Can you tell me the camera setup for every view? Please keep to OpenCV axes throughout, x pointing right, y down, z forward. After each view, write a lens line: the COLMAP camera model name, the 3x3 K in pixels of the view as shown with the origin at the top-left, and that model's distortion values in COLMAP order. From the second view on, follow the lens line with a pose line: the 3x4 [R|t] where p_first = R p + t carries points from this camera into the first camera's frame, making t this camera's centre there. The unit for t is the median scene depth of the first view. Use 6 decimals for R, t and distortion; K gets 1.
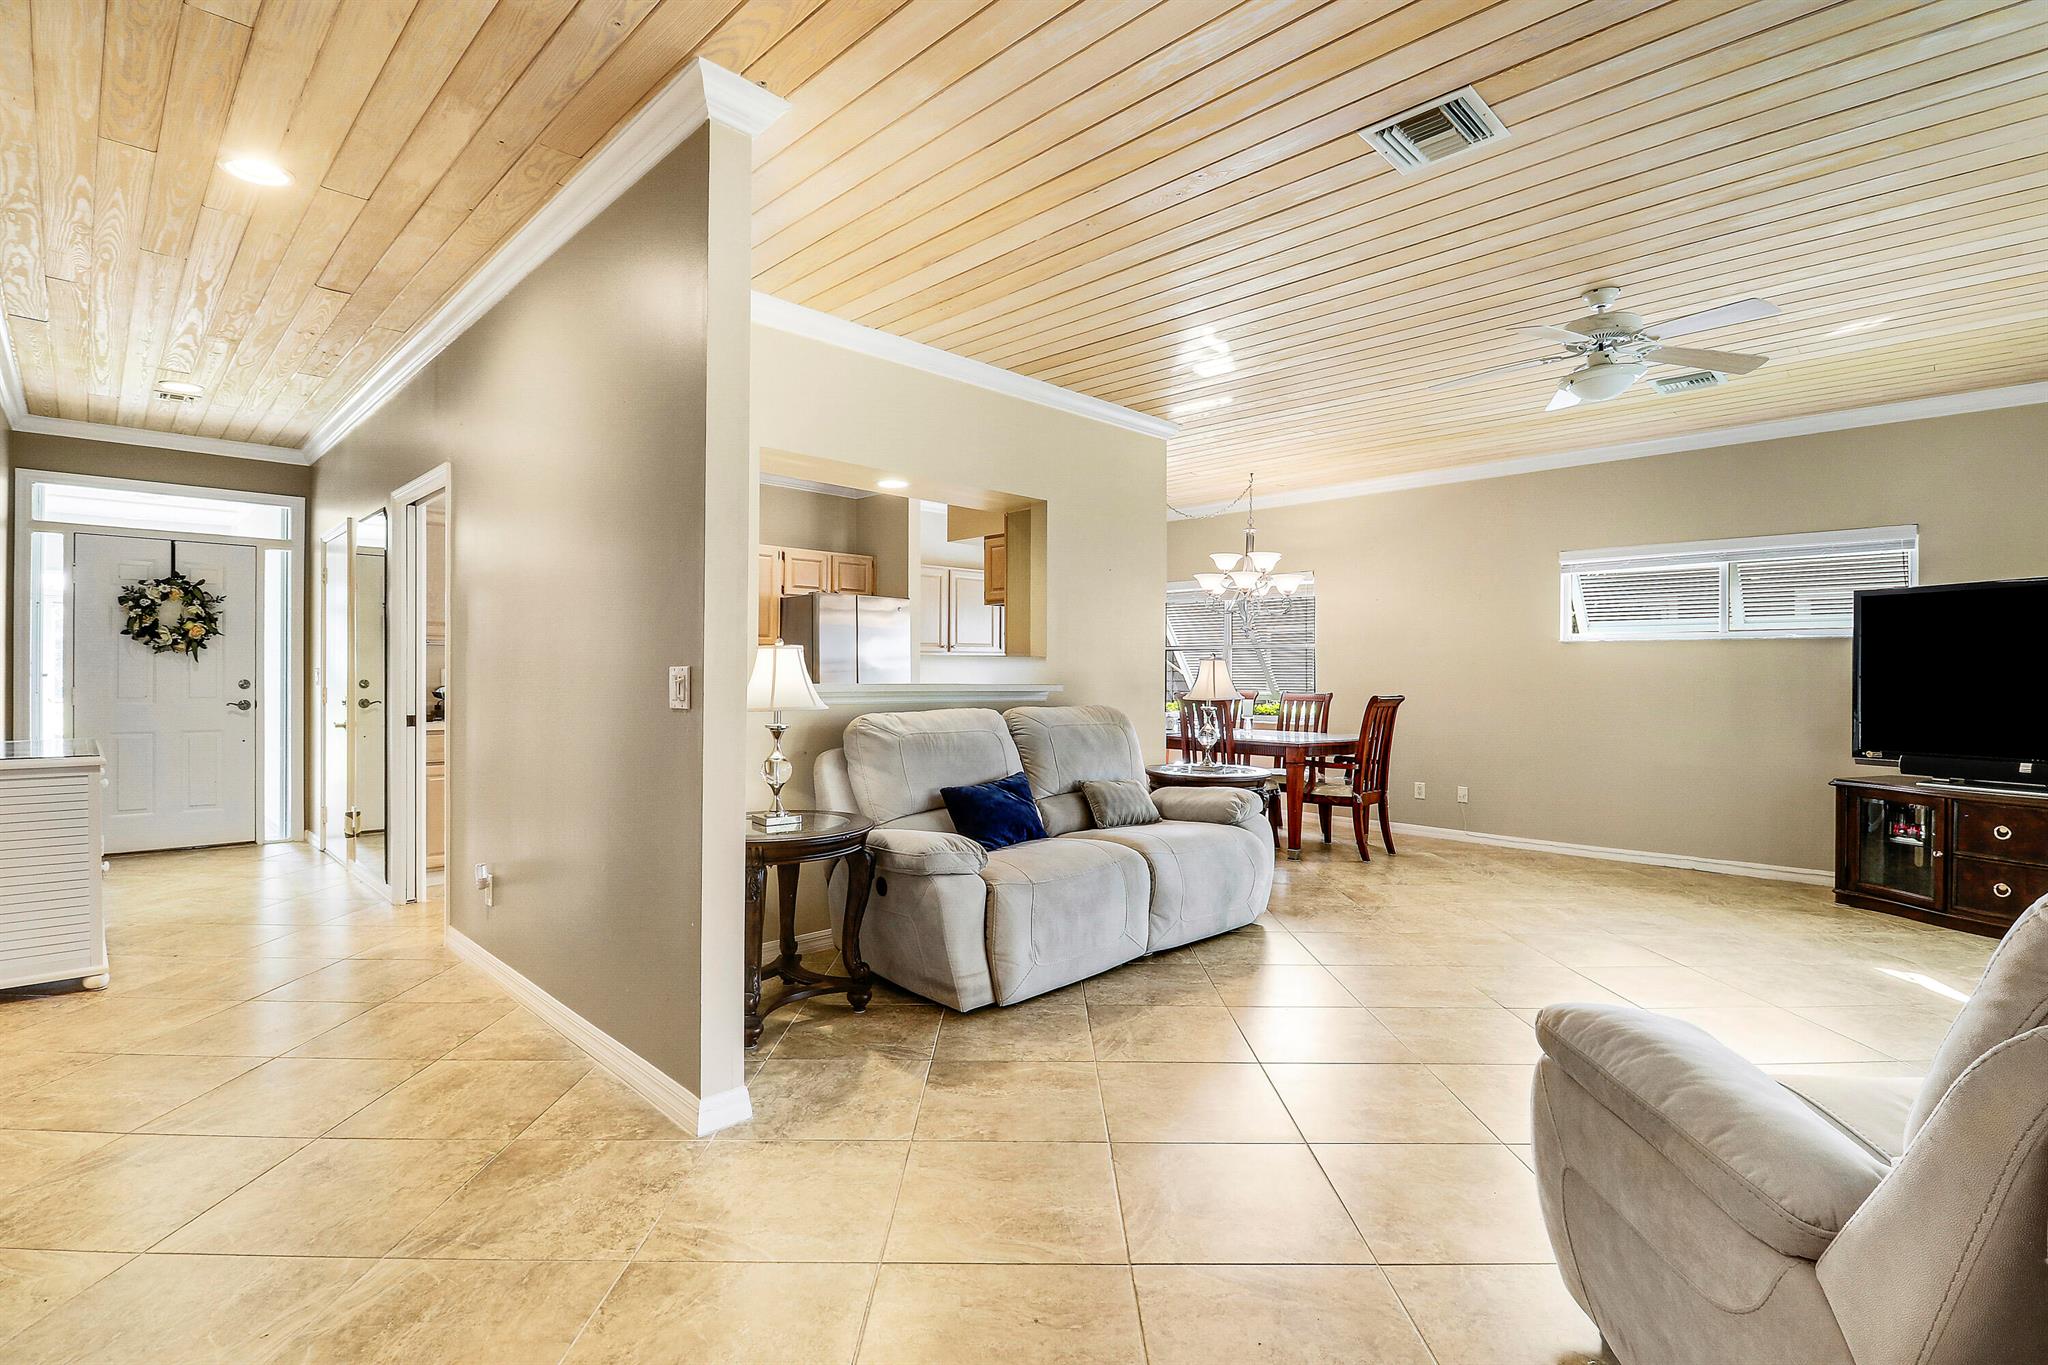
lens RADIAL K [[961.8, 0, 1047.4], [0, 961.8, 678.7], [0, 0, 1]] dist [0.003961, -0.012997]
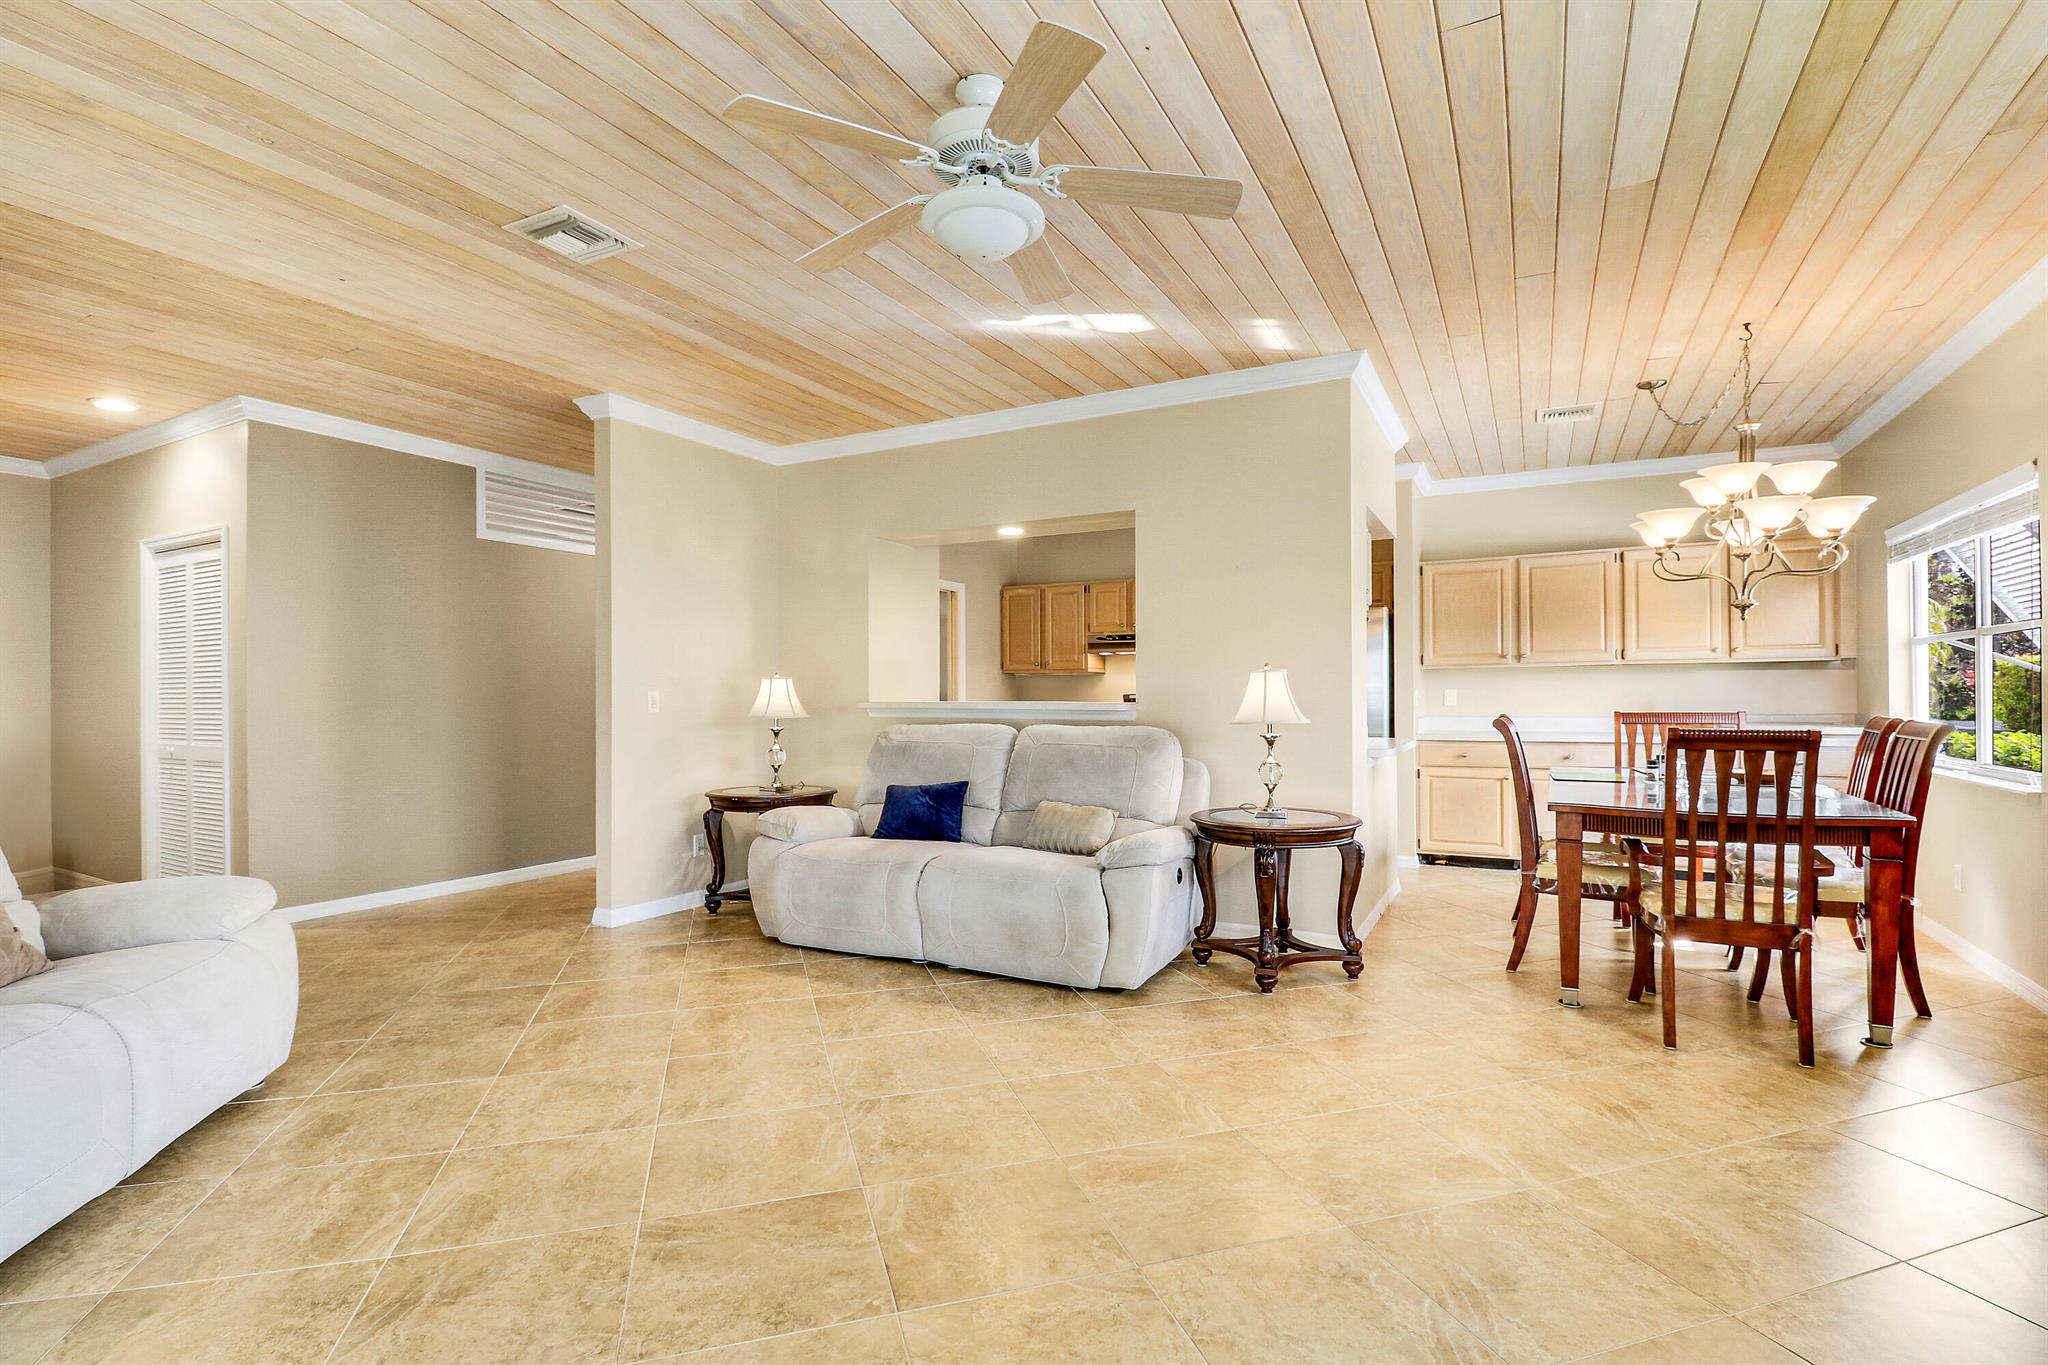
lens RADIAL K [[961.8, 0, 1024.9], [0, 961.8, 691.9], [0, 0, 1]] dist [0.003961, -0.012997]
pose [[0.279130, -0.007713, -0.960222, 0.874909], [0.002471, 0.999970, -0.007315, 0.001564], [0.960250, -0.000330, 0.279141, 0.620992]]
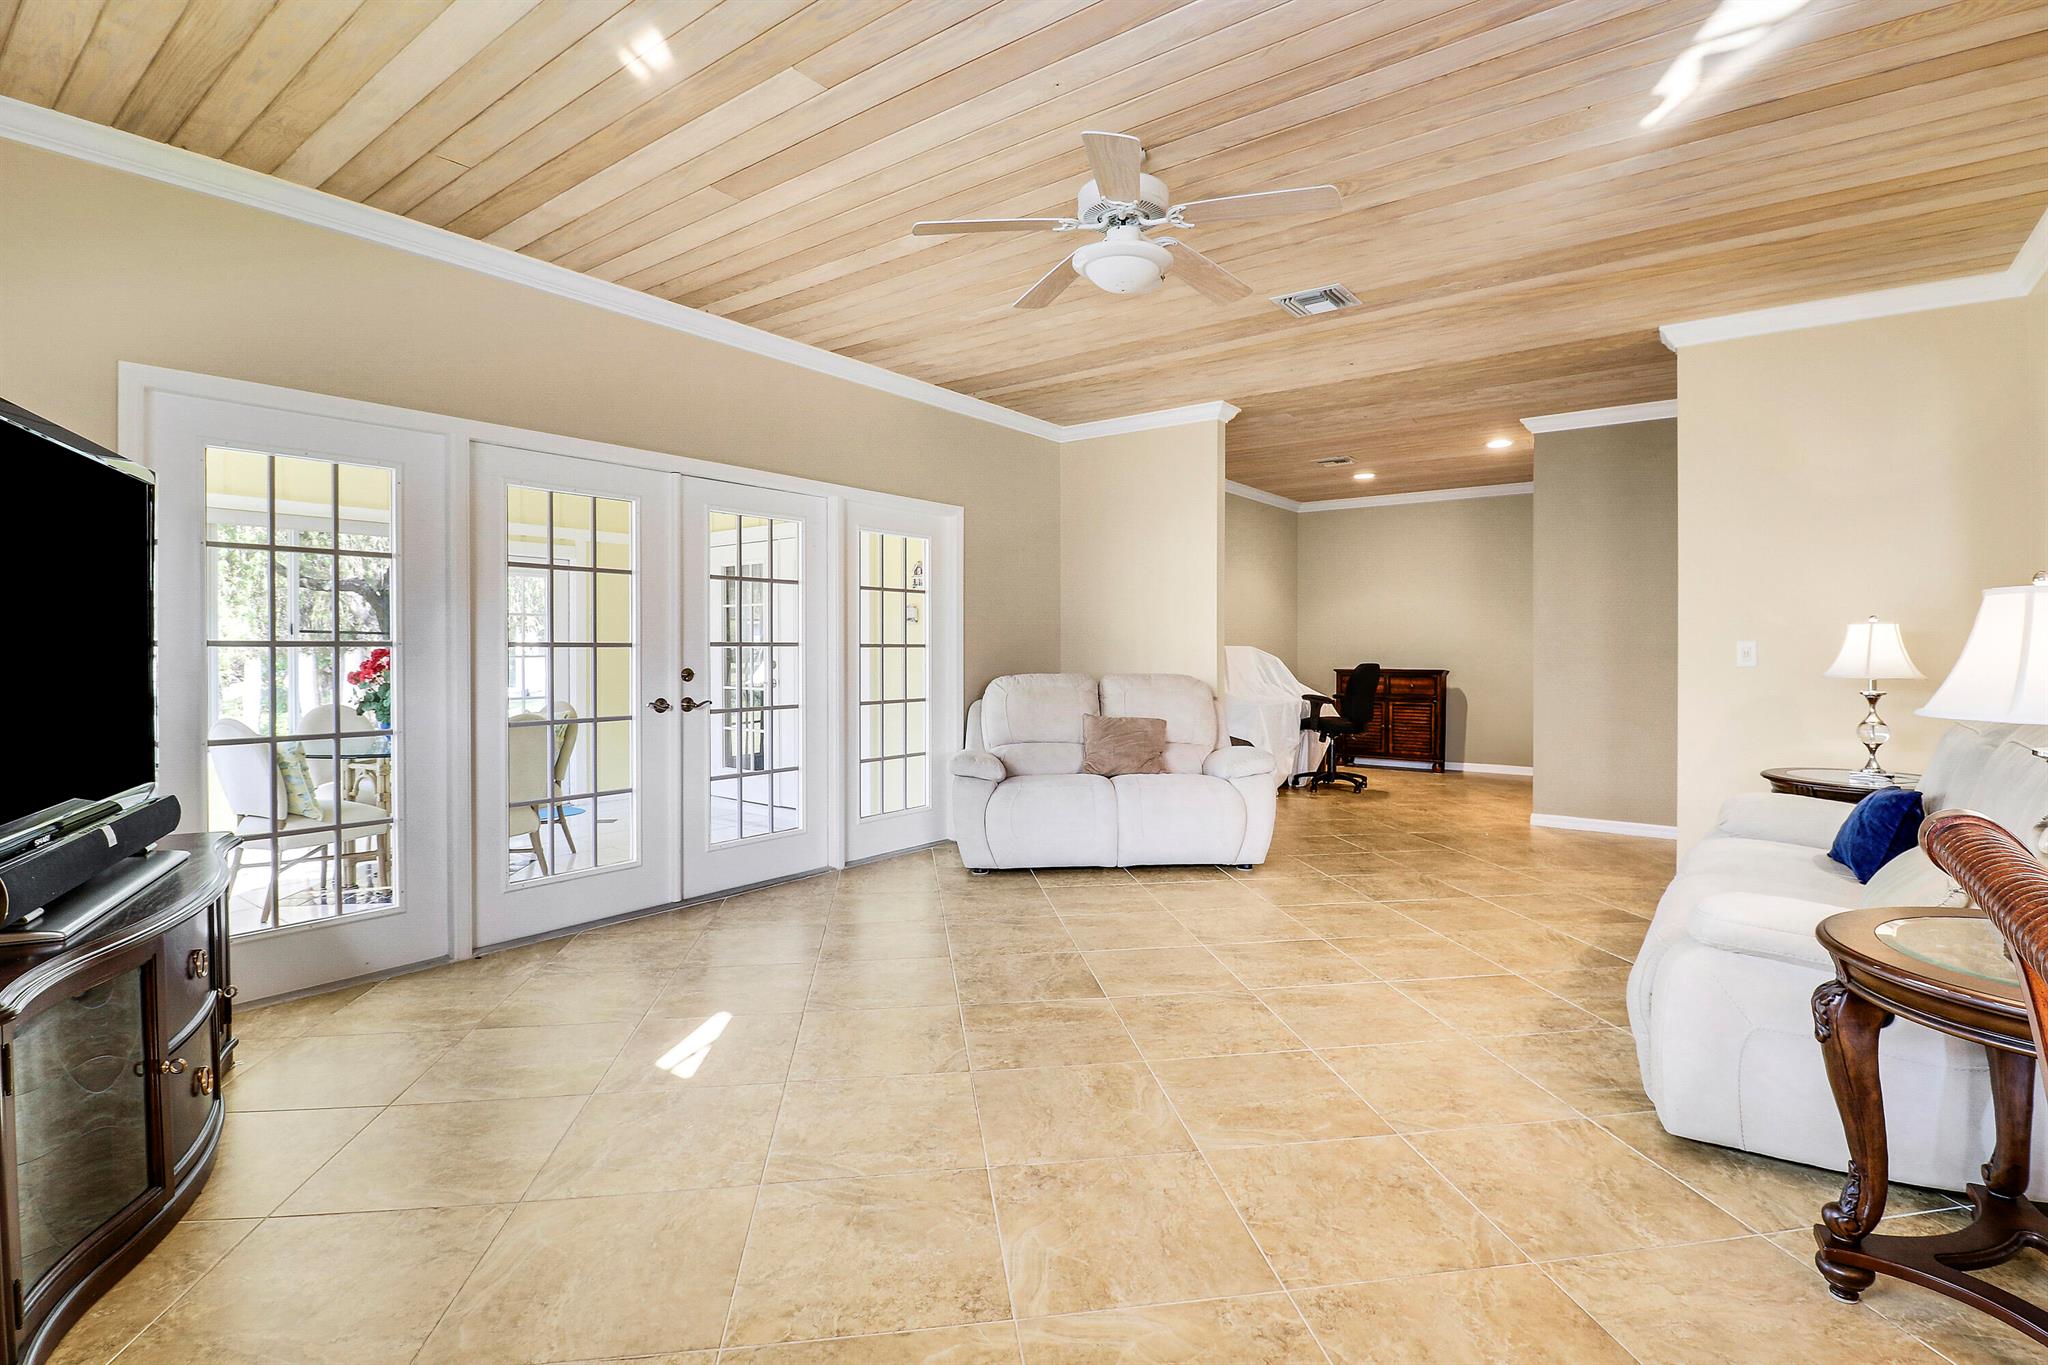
lens RADIAL K [[961.8, 0, 1040.0], [0, 961.8, 643.9], [0, 0, 1]] dist [0.003961, -0.012997]
pose [[-0.991369, -0.004968, -0.131010, 0.545087], [-0.004832, 0.999987, -0.001361, -0.001064], [0.131015, -0.000716, -0.991380, 1.297143]]
